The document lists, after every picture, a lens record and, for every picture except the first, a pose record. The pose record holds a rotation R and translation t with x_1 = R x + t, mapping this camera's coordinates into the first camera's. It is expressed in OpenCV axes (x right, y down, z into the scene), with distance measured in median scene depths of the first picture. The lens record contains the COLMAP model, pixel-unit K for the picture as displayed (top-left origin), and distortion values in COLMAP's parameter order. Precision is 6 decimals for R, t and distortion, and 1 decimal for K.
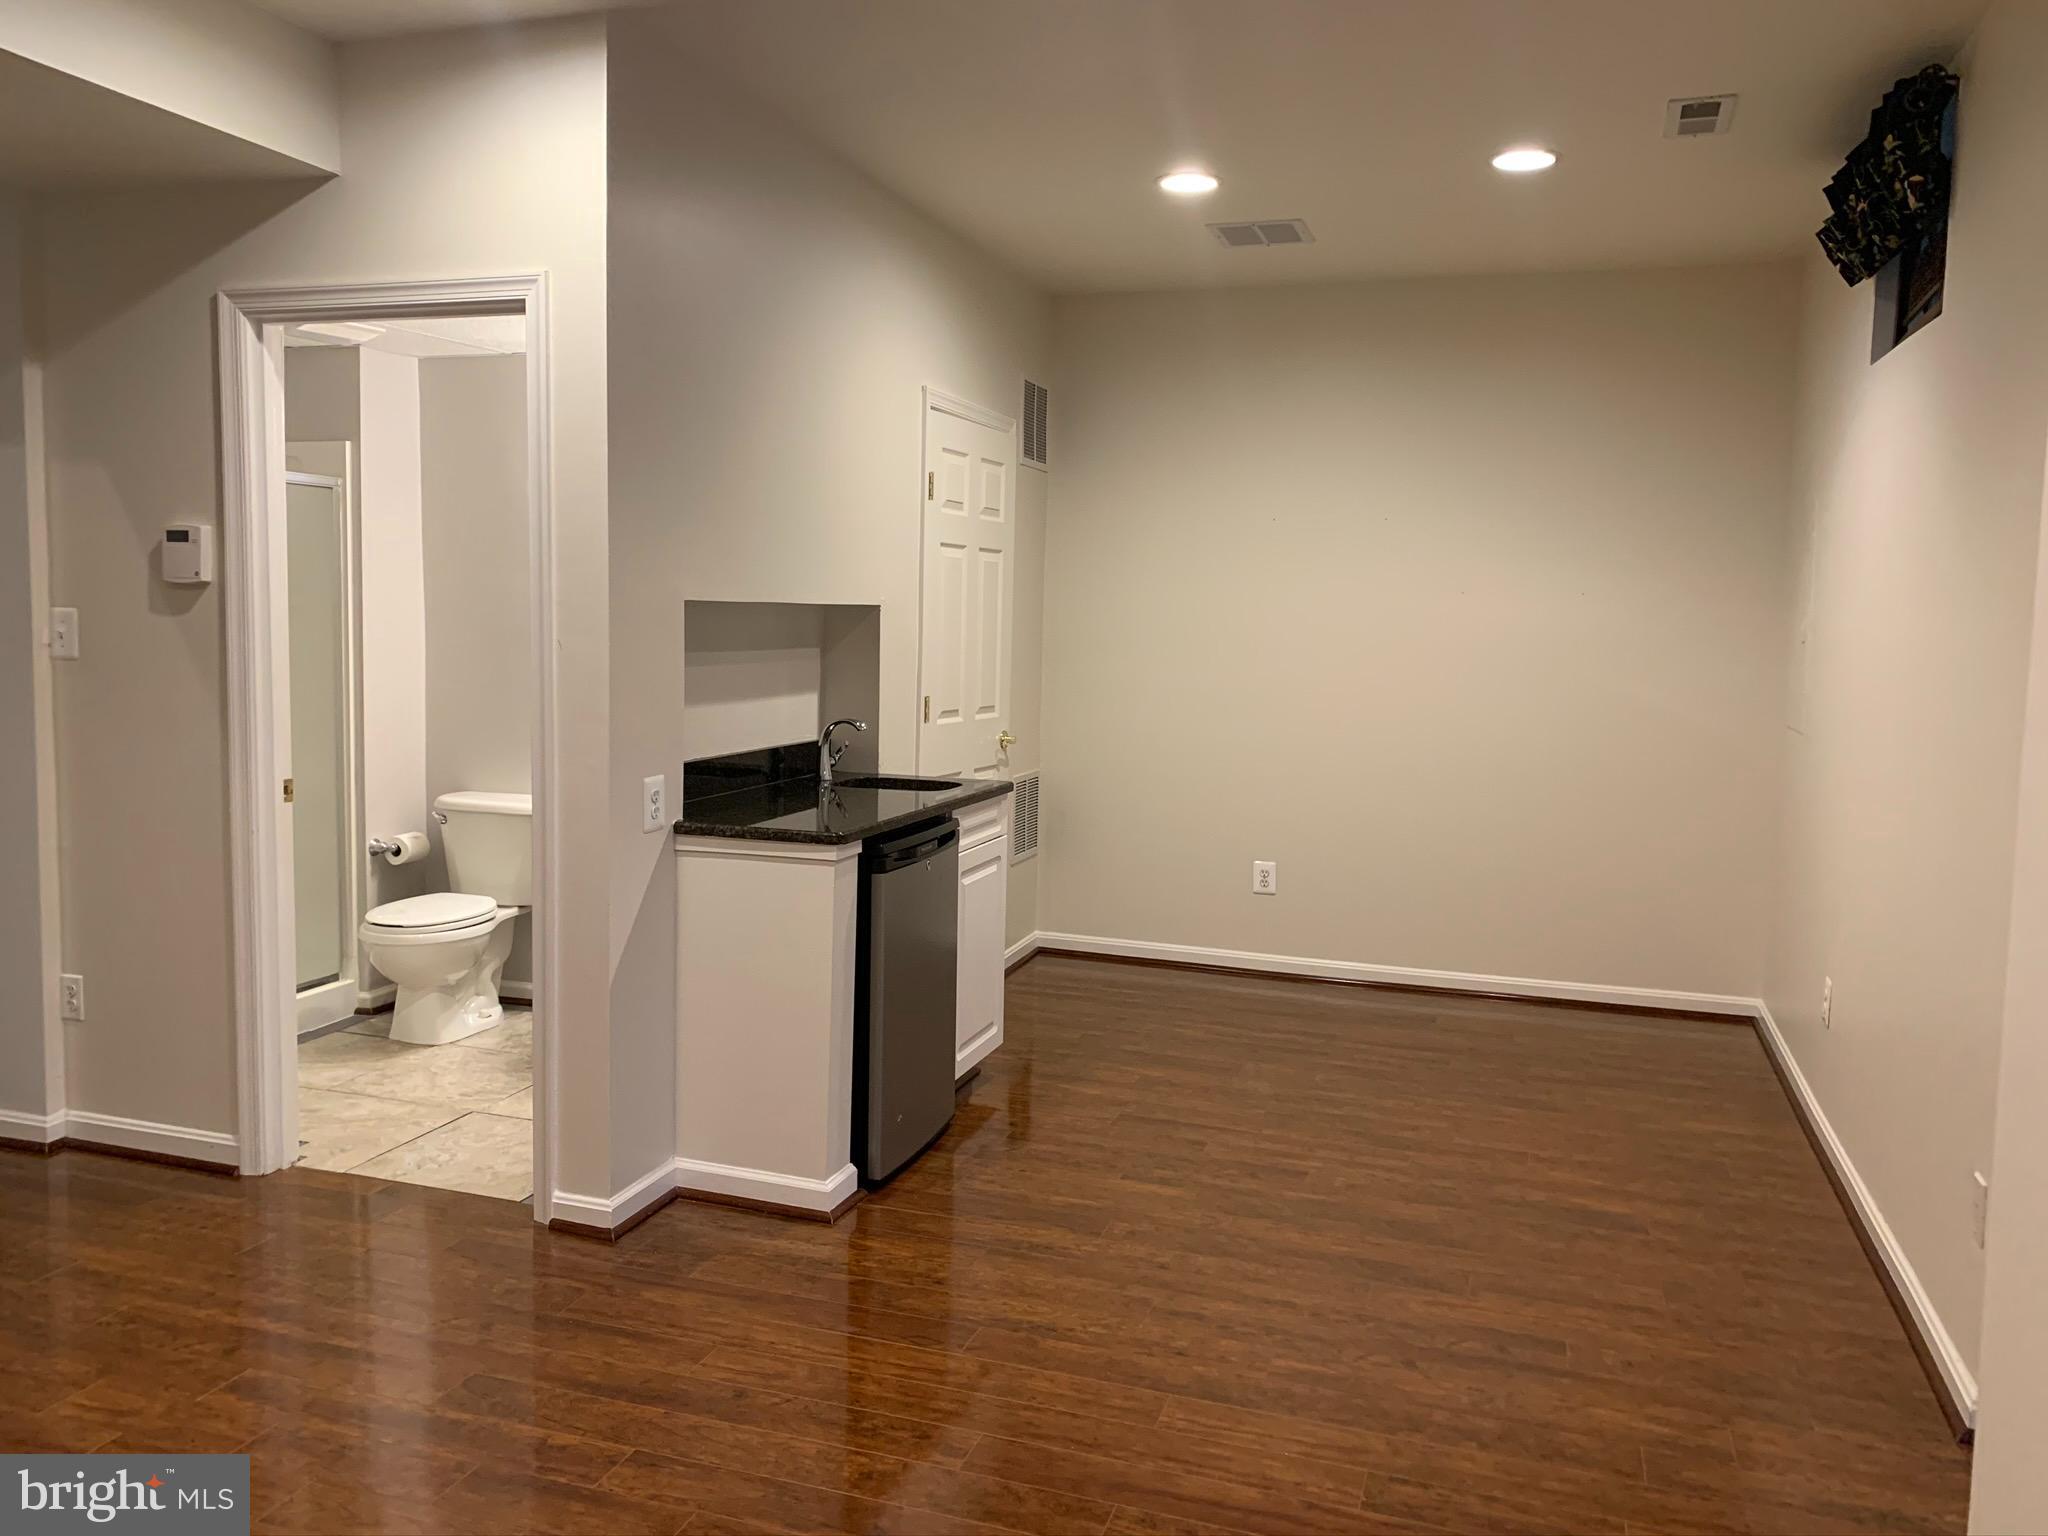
lens RADIAL K [[1570.5, 0, 1016.5], [0, 1570.5, 760.5], [0, 0, 1]] dist [0.007402, -0.013770]
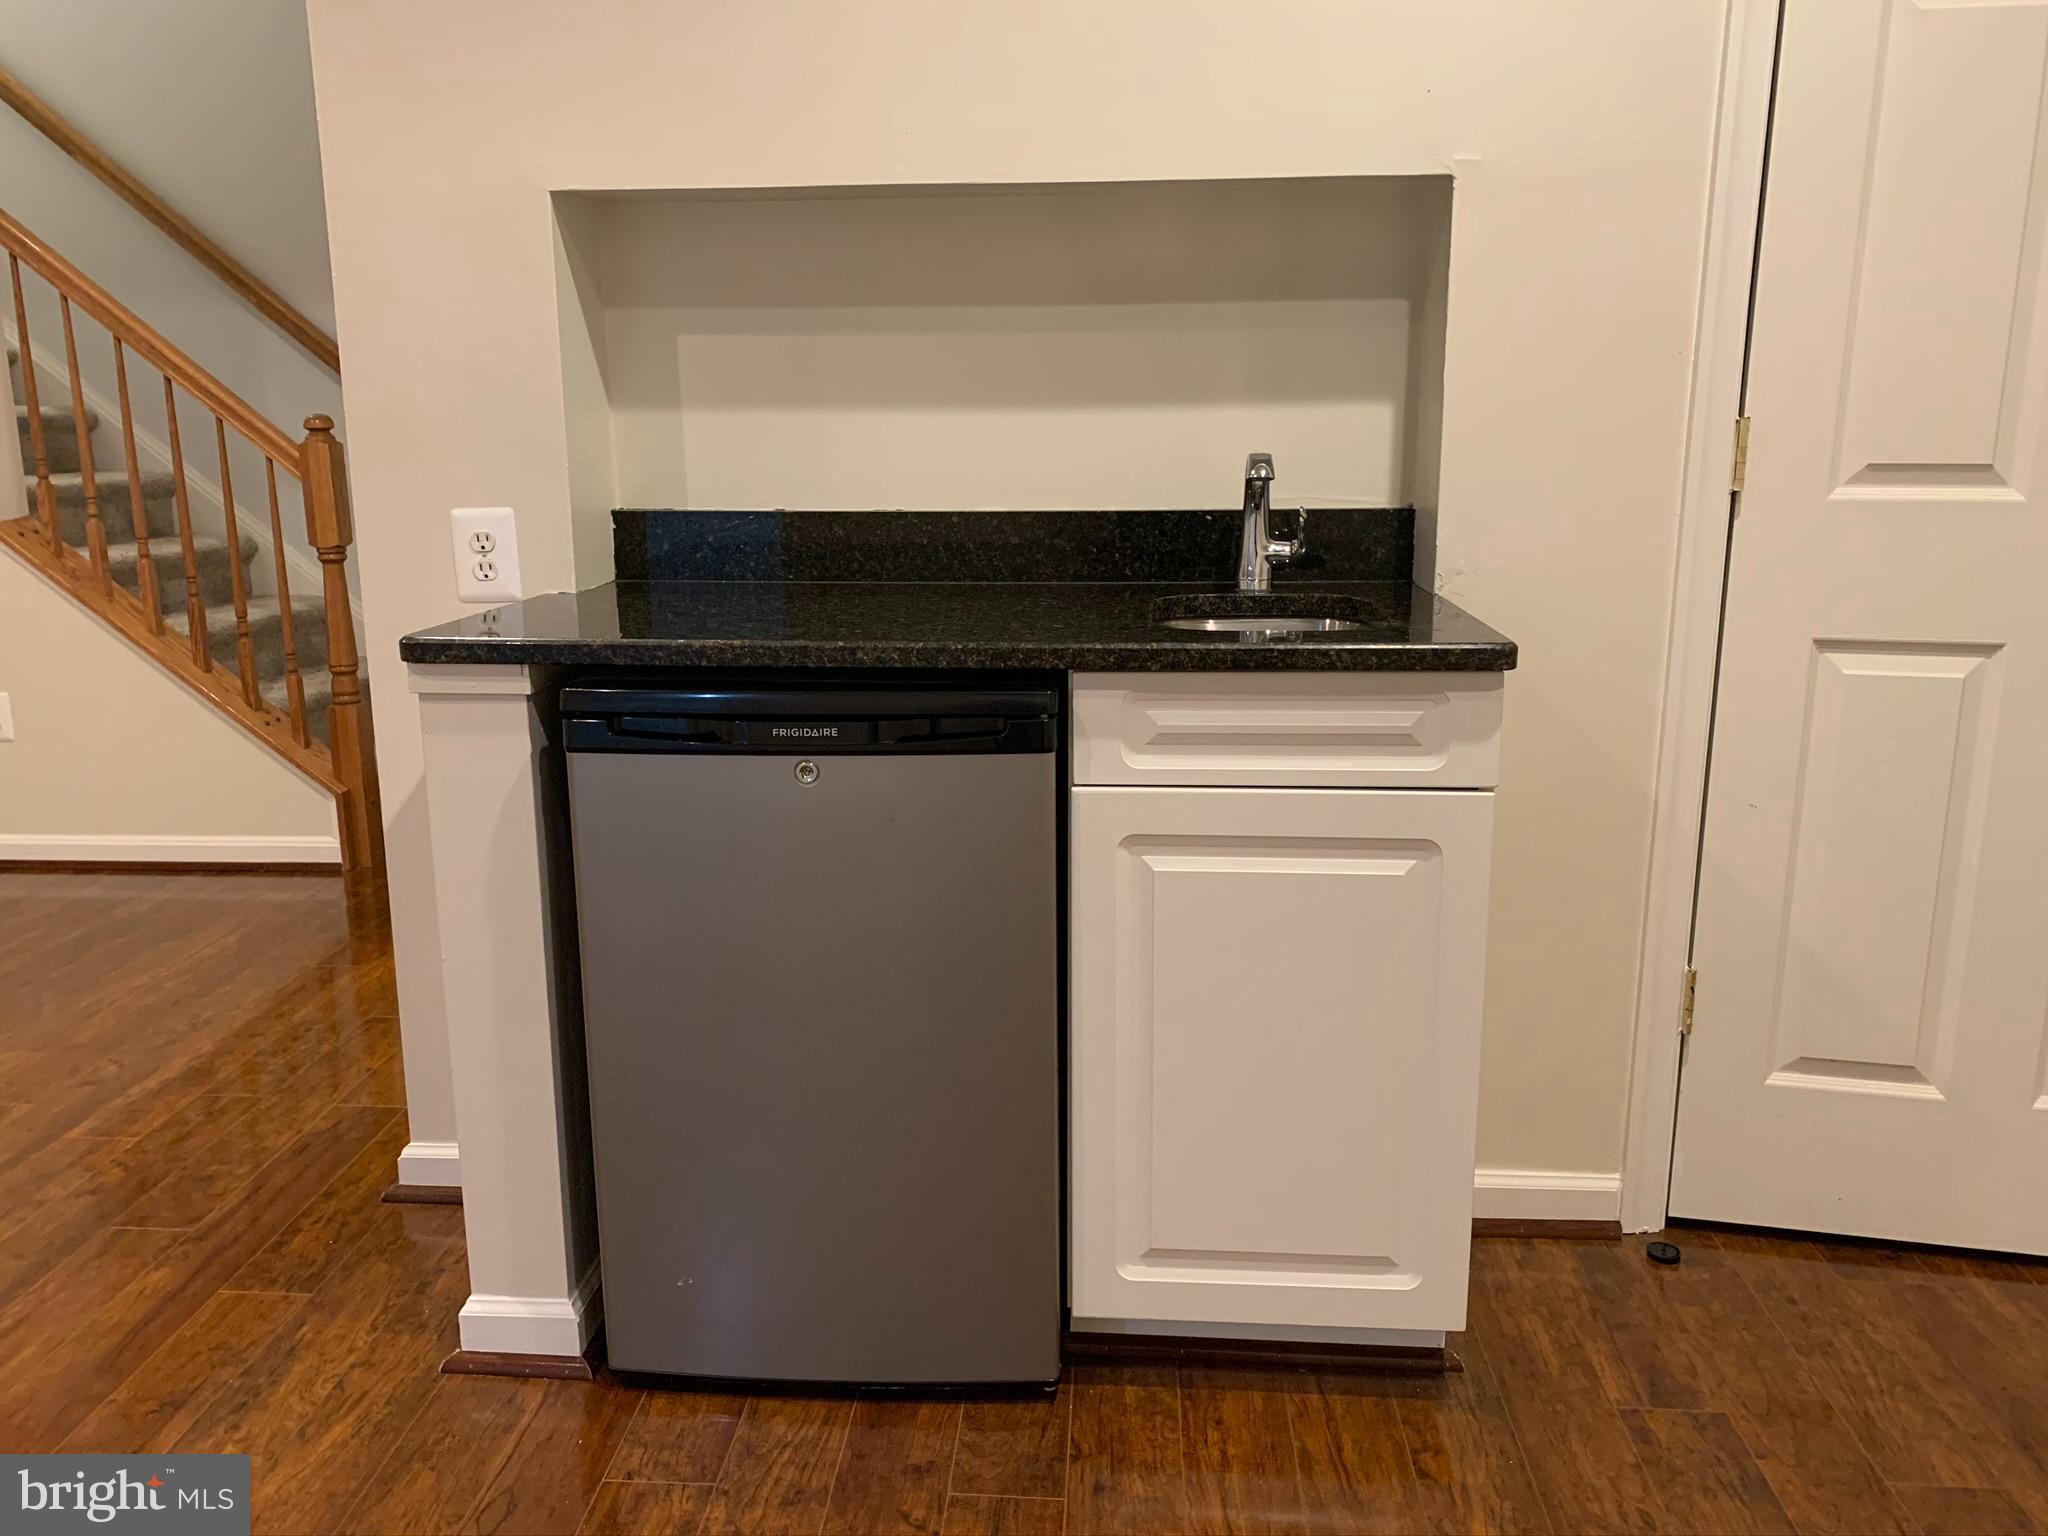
lens RADIAL K [[1570.5, 0, 1019.6], [0, 1570.5, 772.1], [0, 0, 1]] dist [0.007402, -0.013770]
pose [[0.237717, 0.190894, -0.952392, 0.378135], [-0.082495, 0.980924, 0.176022, -0.012744], [0.967825, 0.036724, 0.248930, 1.002623]]
